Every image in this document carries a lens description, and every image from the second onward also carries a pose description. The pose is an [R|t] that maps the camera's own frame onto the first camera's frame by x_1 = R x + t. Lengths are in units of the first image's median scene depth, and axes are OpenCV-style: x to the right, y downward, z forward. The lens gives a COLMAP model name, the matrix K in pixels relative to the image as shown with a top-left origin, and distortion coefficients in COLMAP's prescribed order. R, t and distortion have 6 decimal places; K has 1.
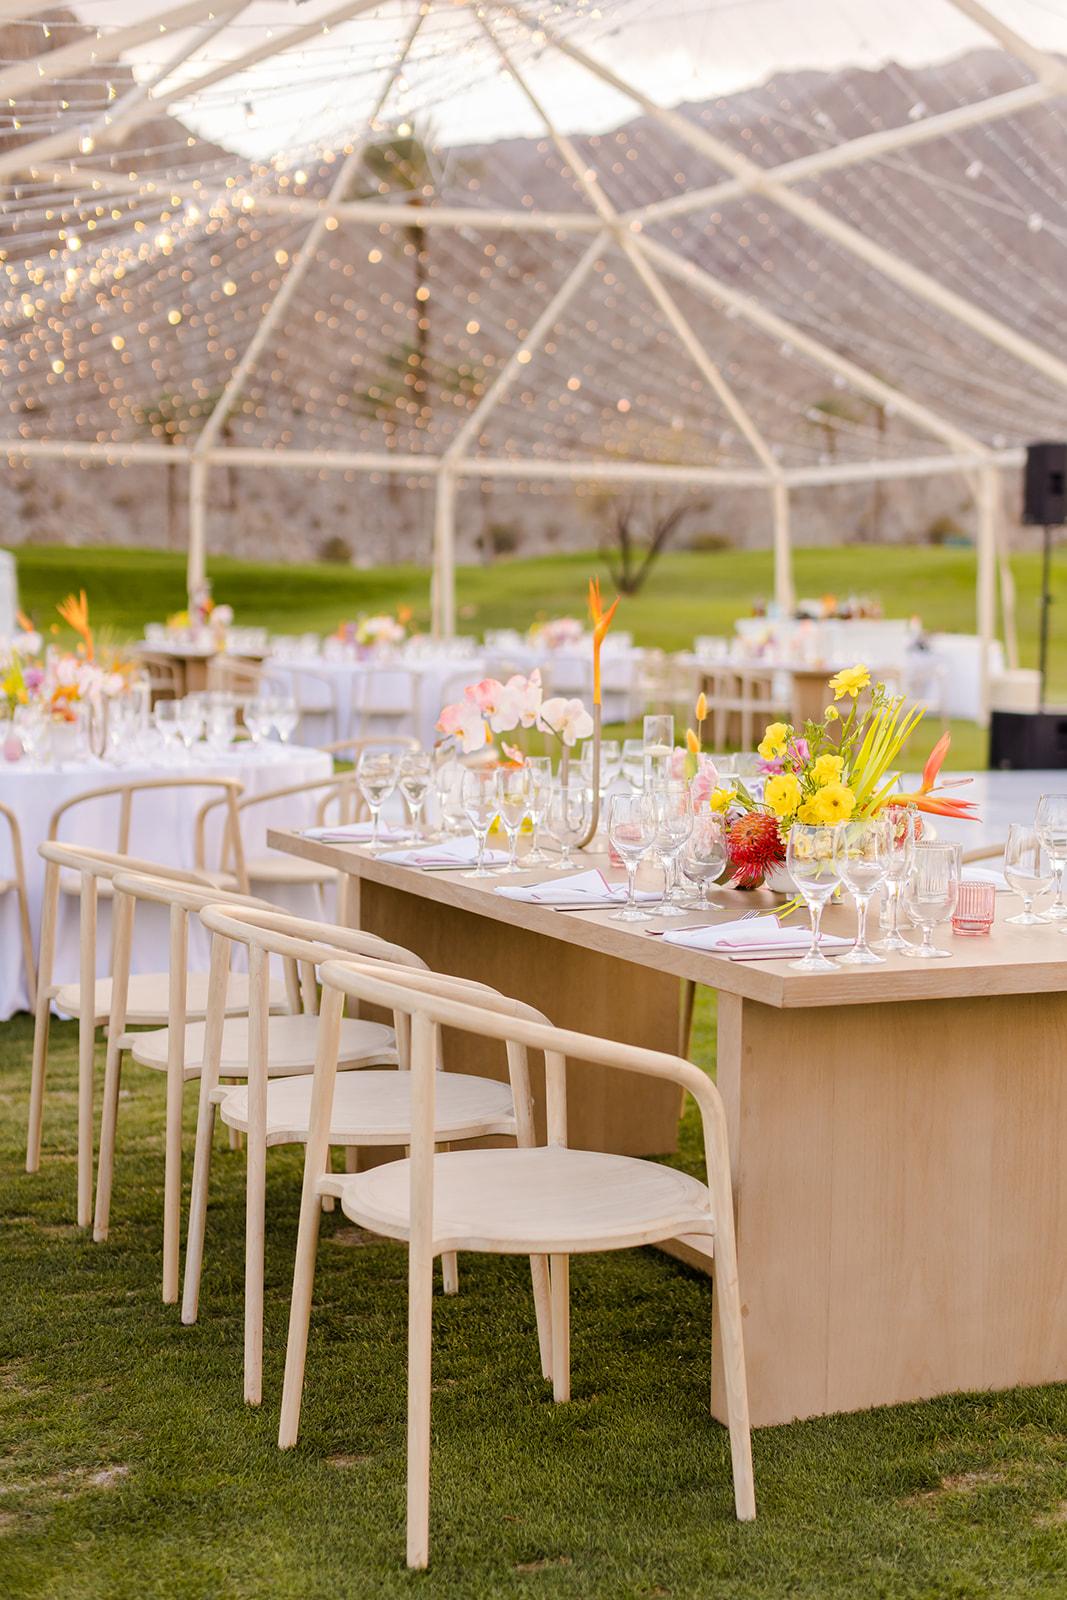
lens RADIAL K [[2515.8, 0, 435.2], [0, 2515.8, 875.7], [0, 0, 1]] dist [0.018280, 0.004371]
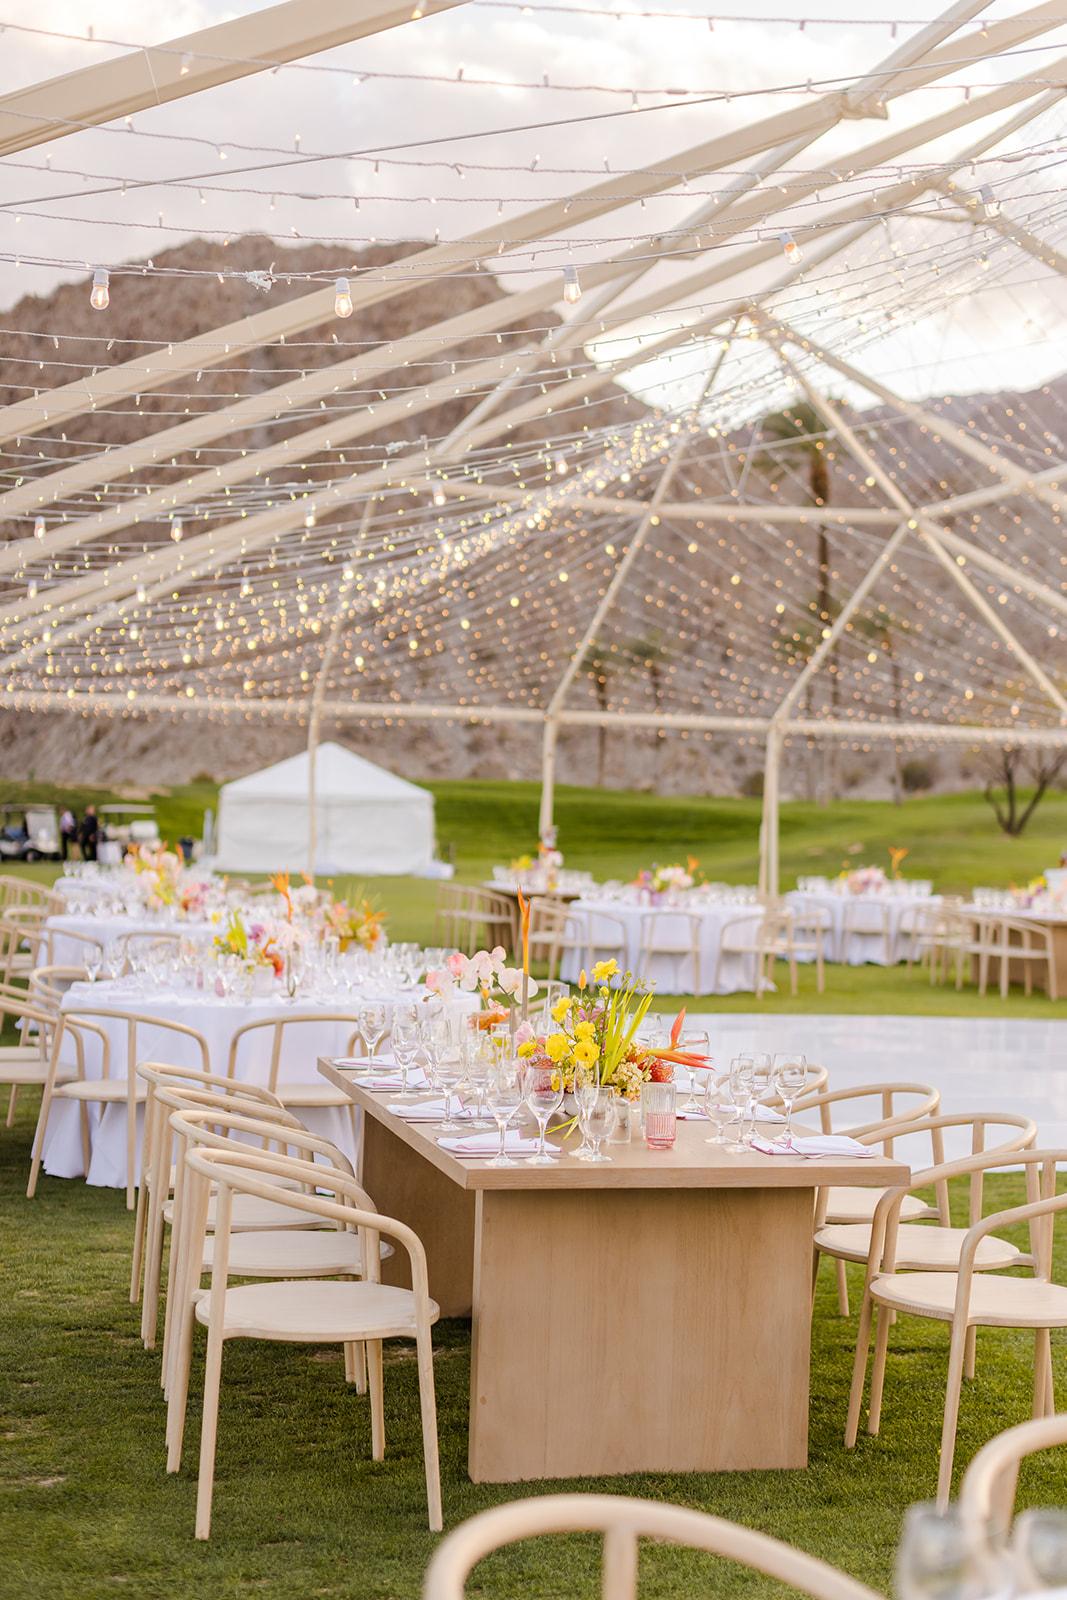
lens RADIAL K [[2623.7, 0, 533.5], [0, 2623.7, 800.0], [0, 0, 1]] dist [0.000609, -0.071622]
pose [[0.981868, 0.012692, -0.189141, 0.131629], [-0.033423, 0.993716, -0.106824, -0.003840], [0.186596, 0.111209, 0.976122, -0.159048]]
